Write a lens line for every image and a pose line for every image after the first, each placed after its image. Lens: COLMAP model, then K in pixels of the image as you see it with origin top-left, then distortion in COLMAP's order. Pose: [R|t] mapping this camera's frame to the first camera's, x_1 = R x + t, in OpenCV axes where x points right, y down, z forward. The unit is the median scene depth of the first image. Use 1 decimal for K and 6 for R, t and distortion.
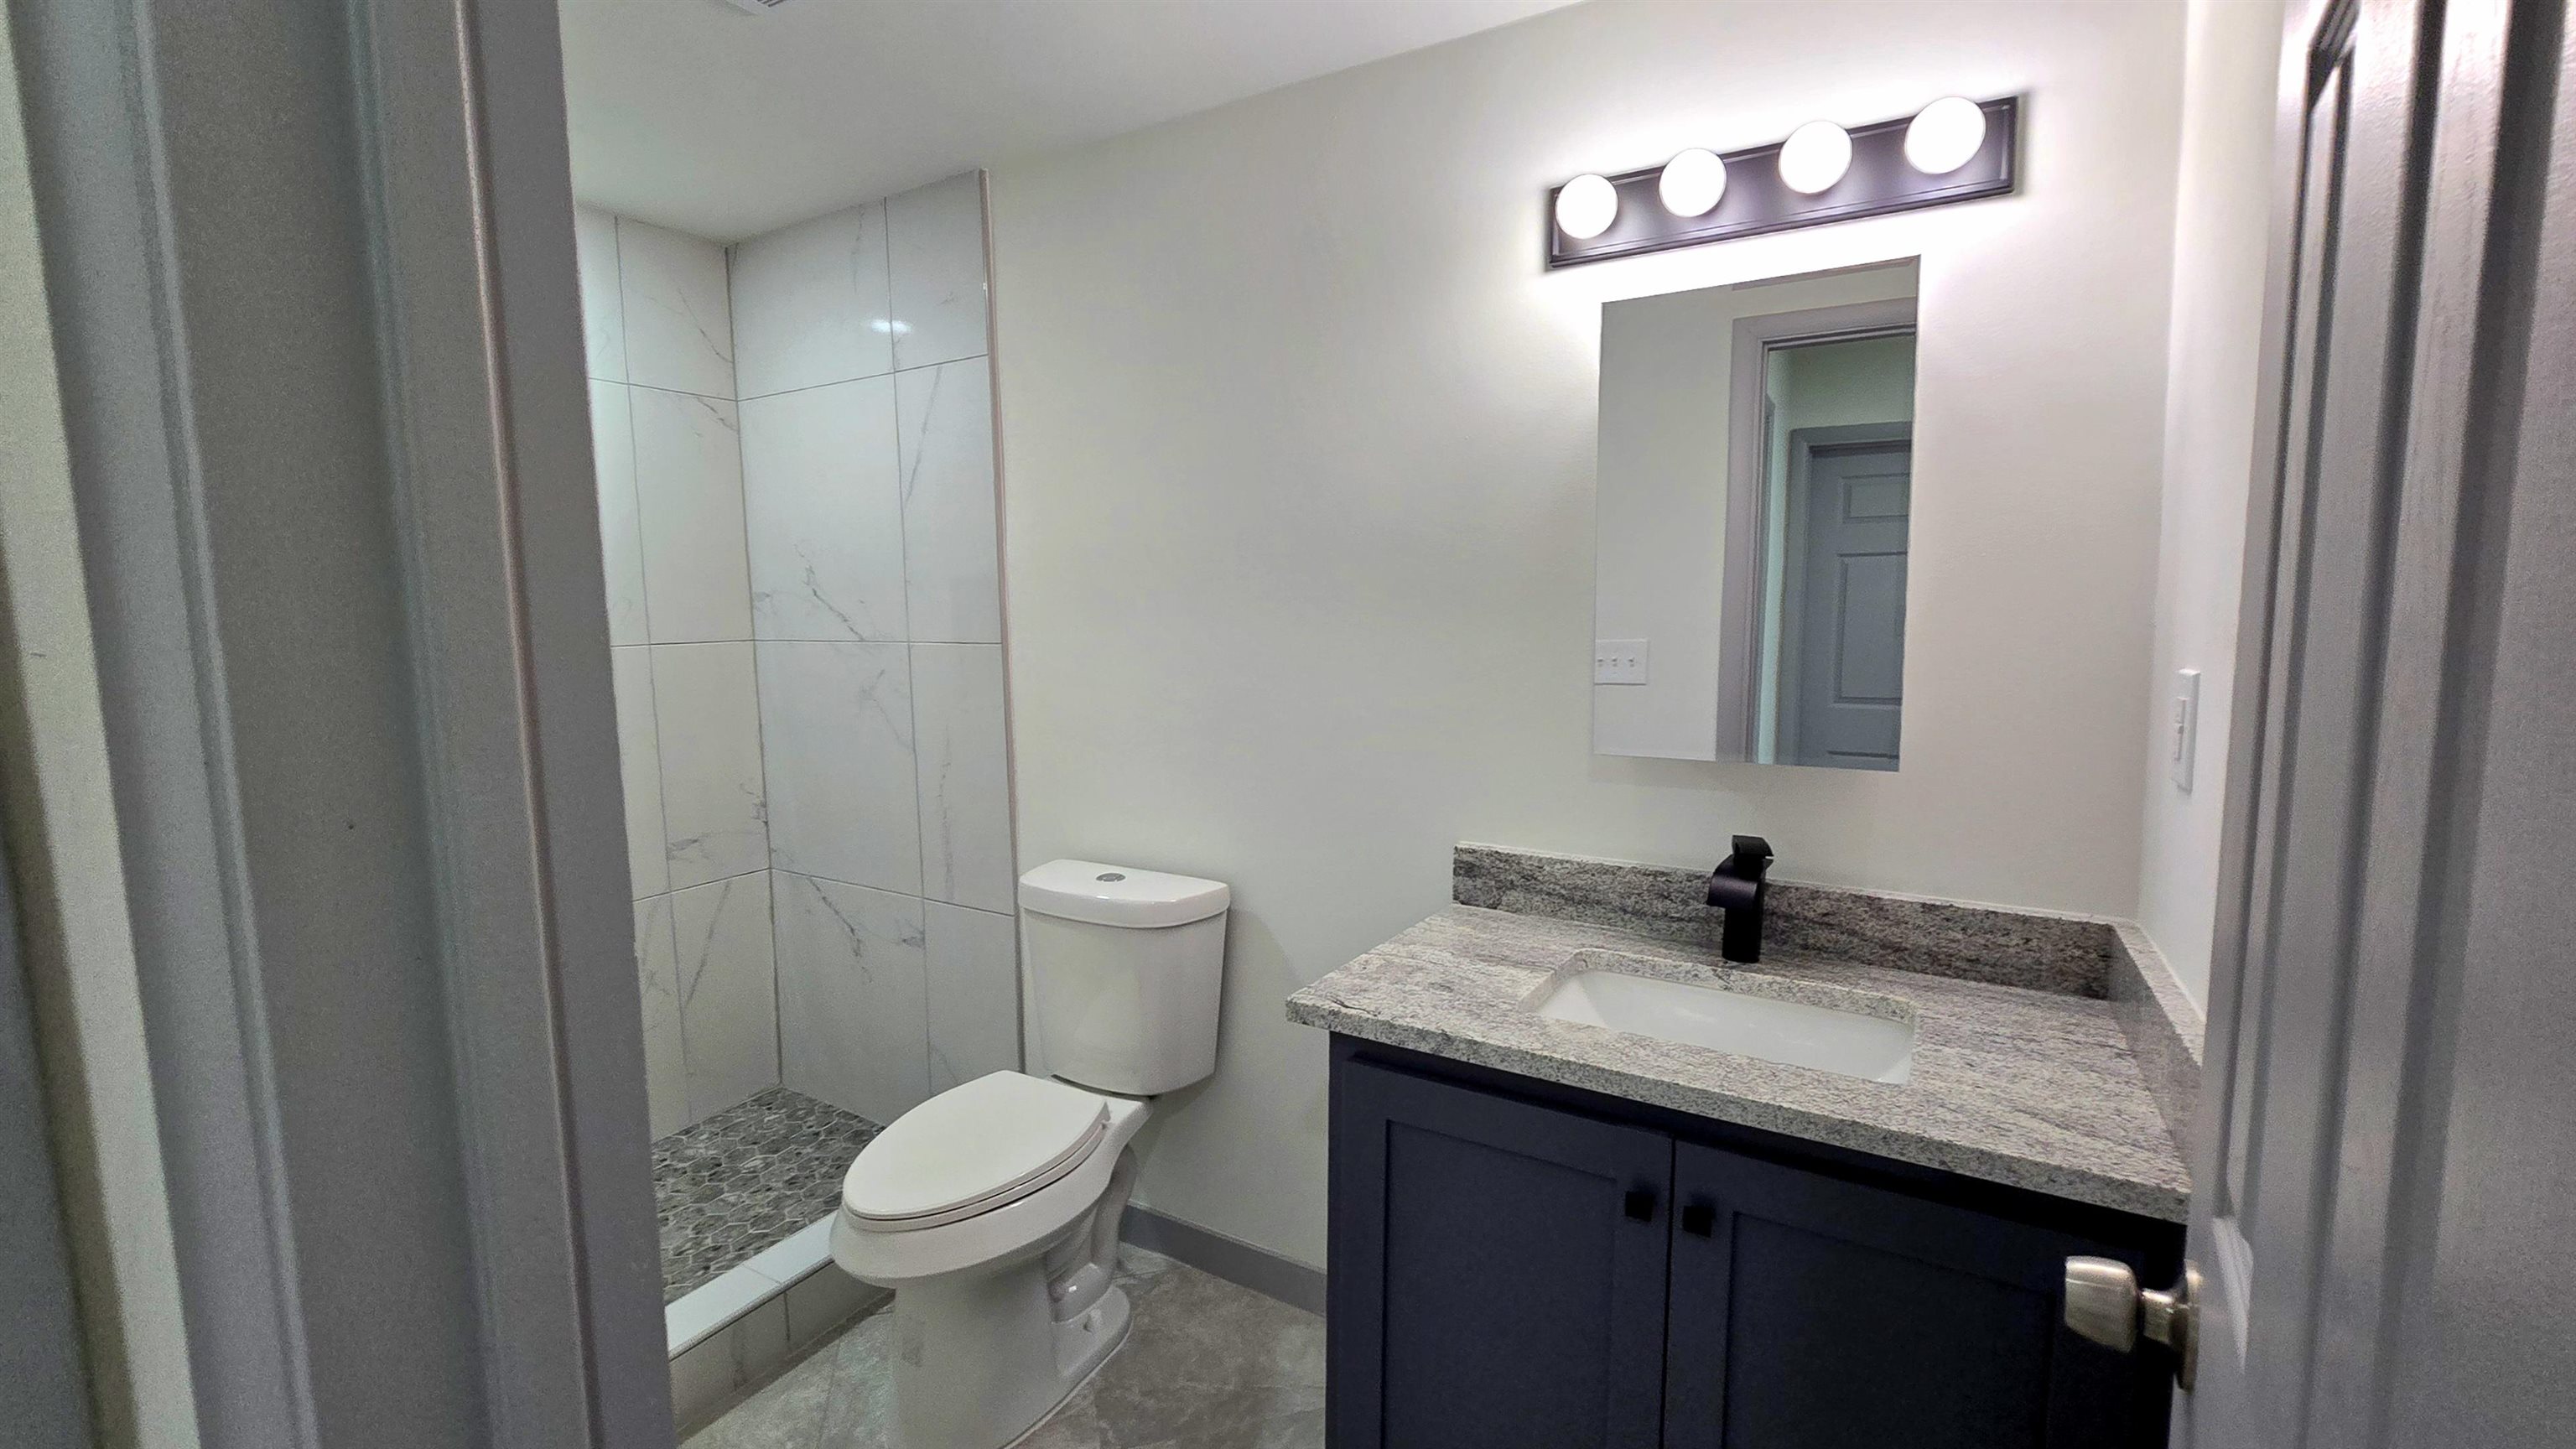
lens RADIAL K [[1049.8, 0, 1279.3], [0, 1049.8, 718.6], [0, 0, 1]] dist [-0.003573, 0.000478]
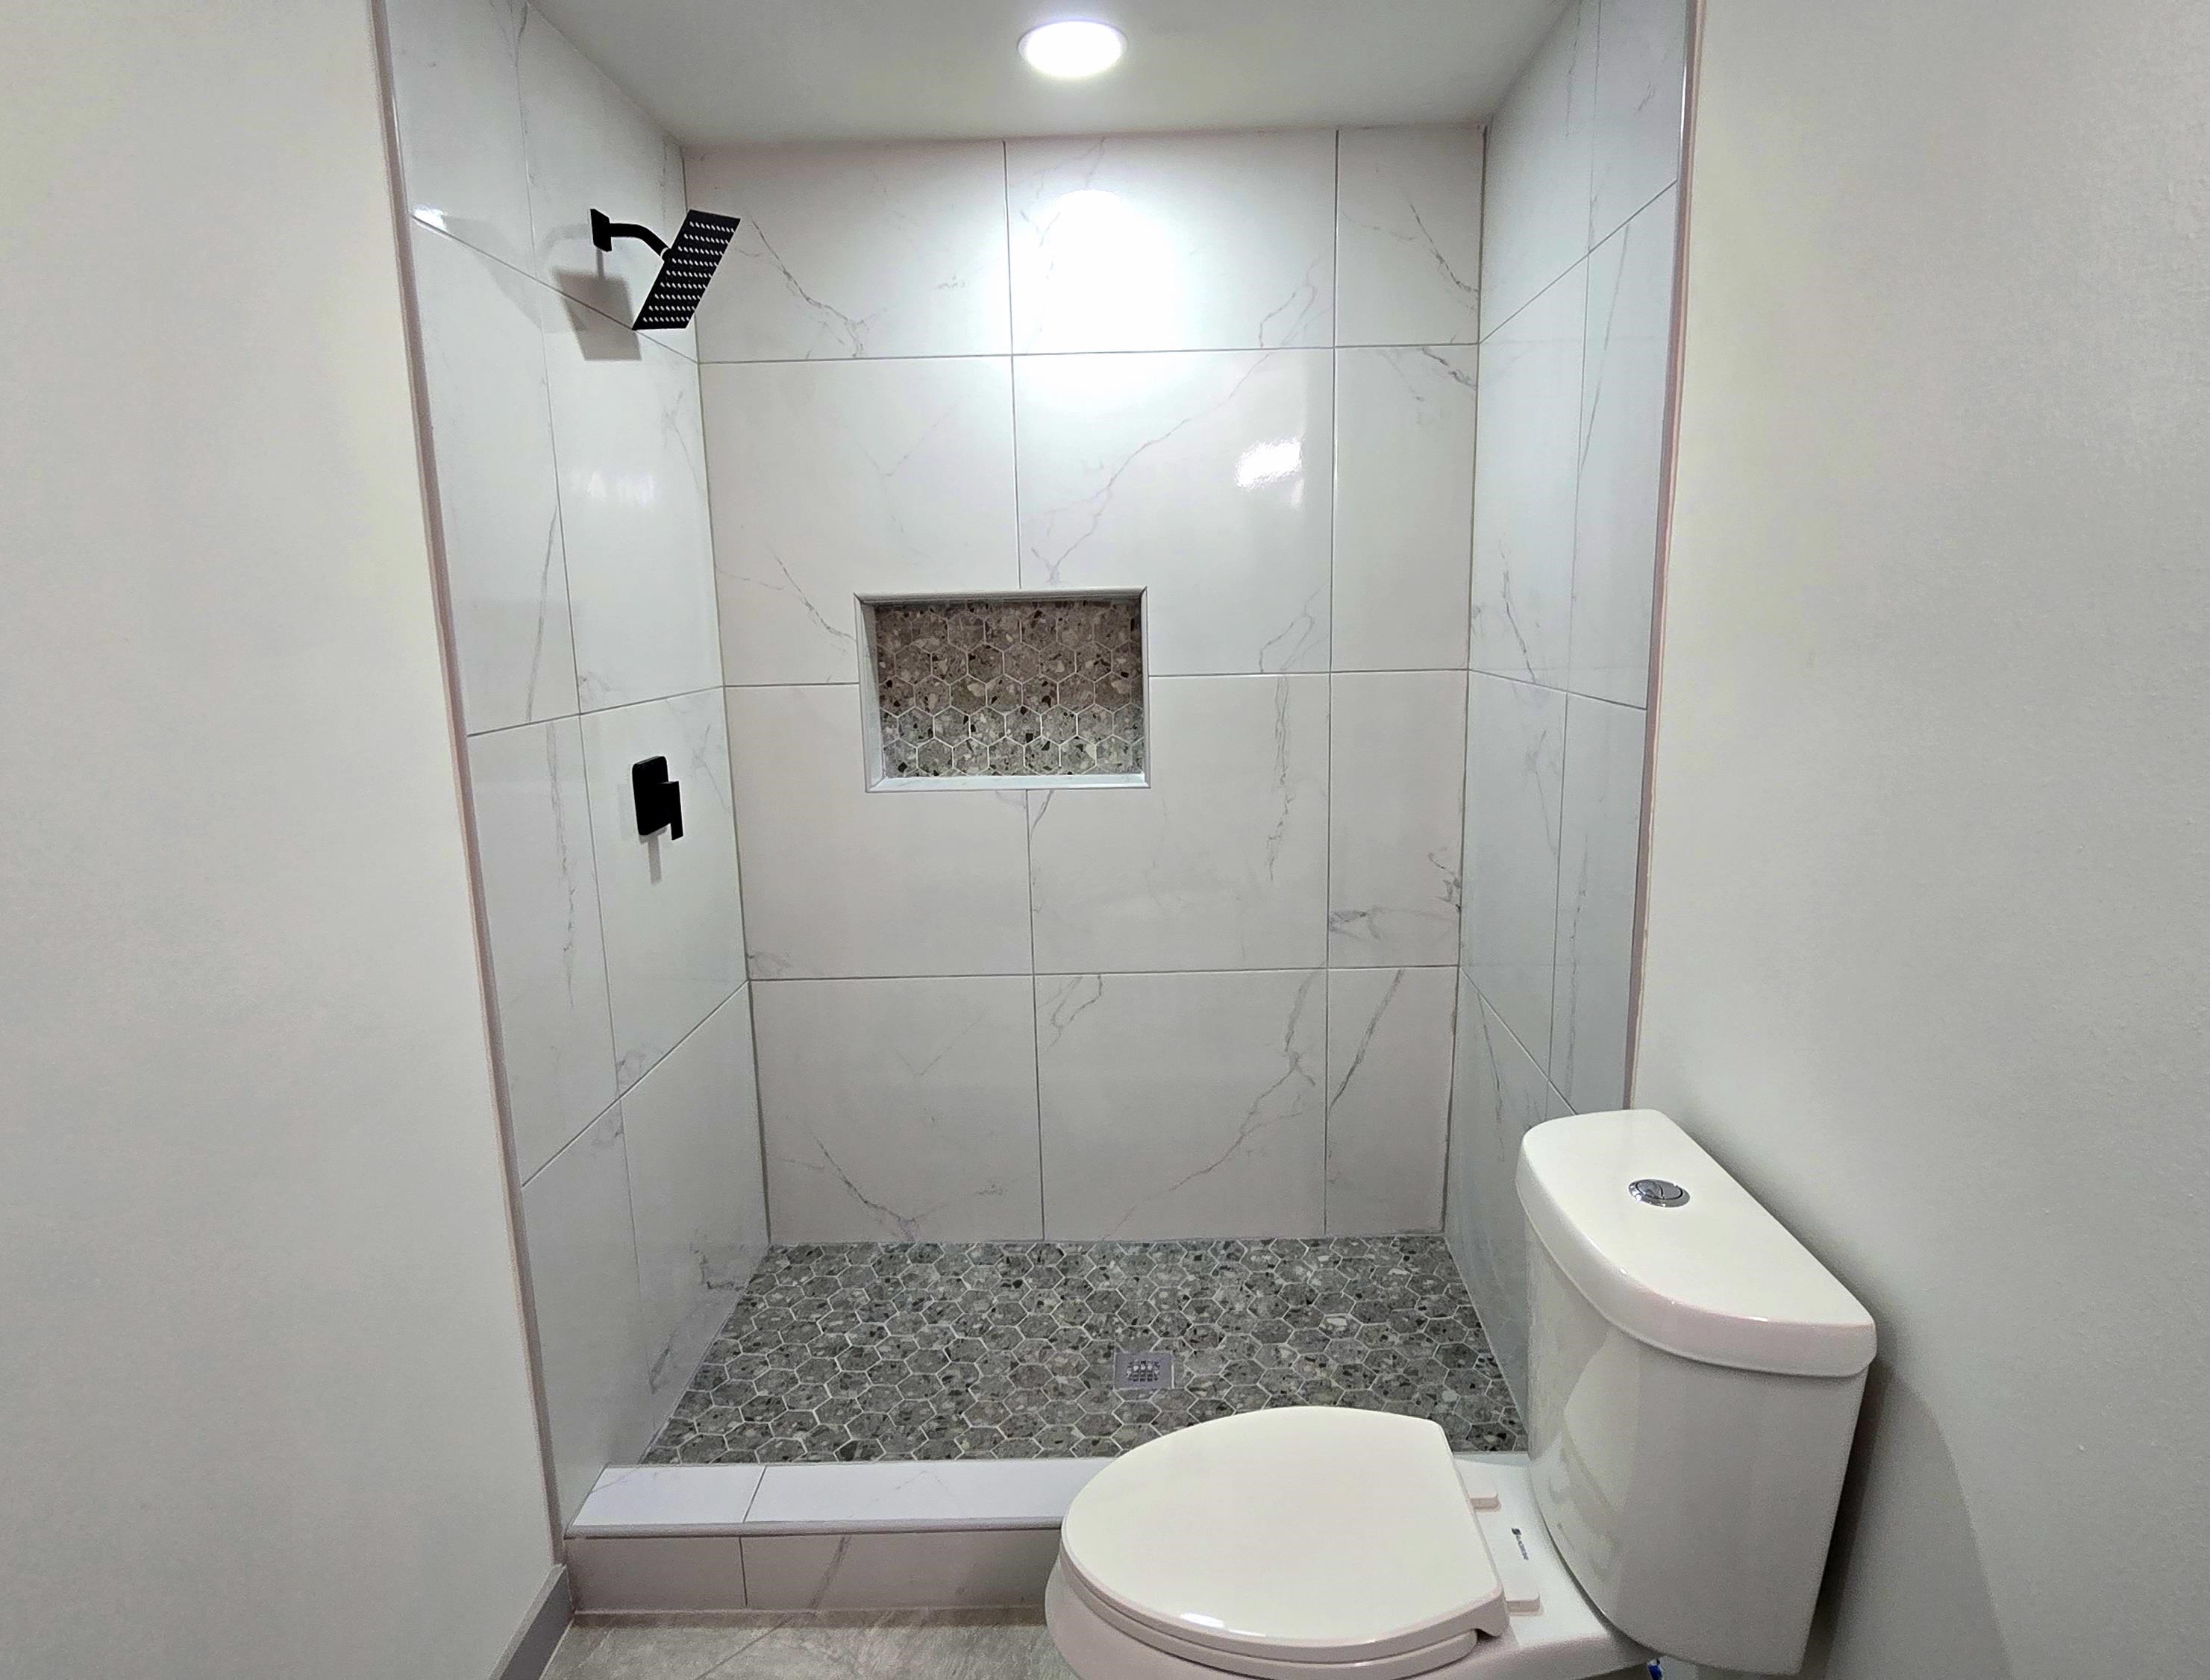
lens RADIAL K [[1203.5, 0, 1105.0], [0, 1203.5, 840.0], [0, 0, 1]] dist [-0.004831, -0.001482]
pose [[0.511143, 0.162621, -0.843971, 0.125717], [-0.079520, 0.986674, 0.141957, -0.058856], [0.855809, -0.005448, 0.517263, 0.346668]]
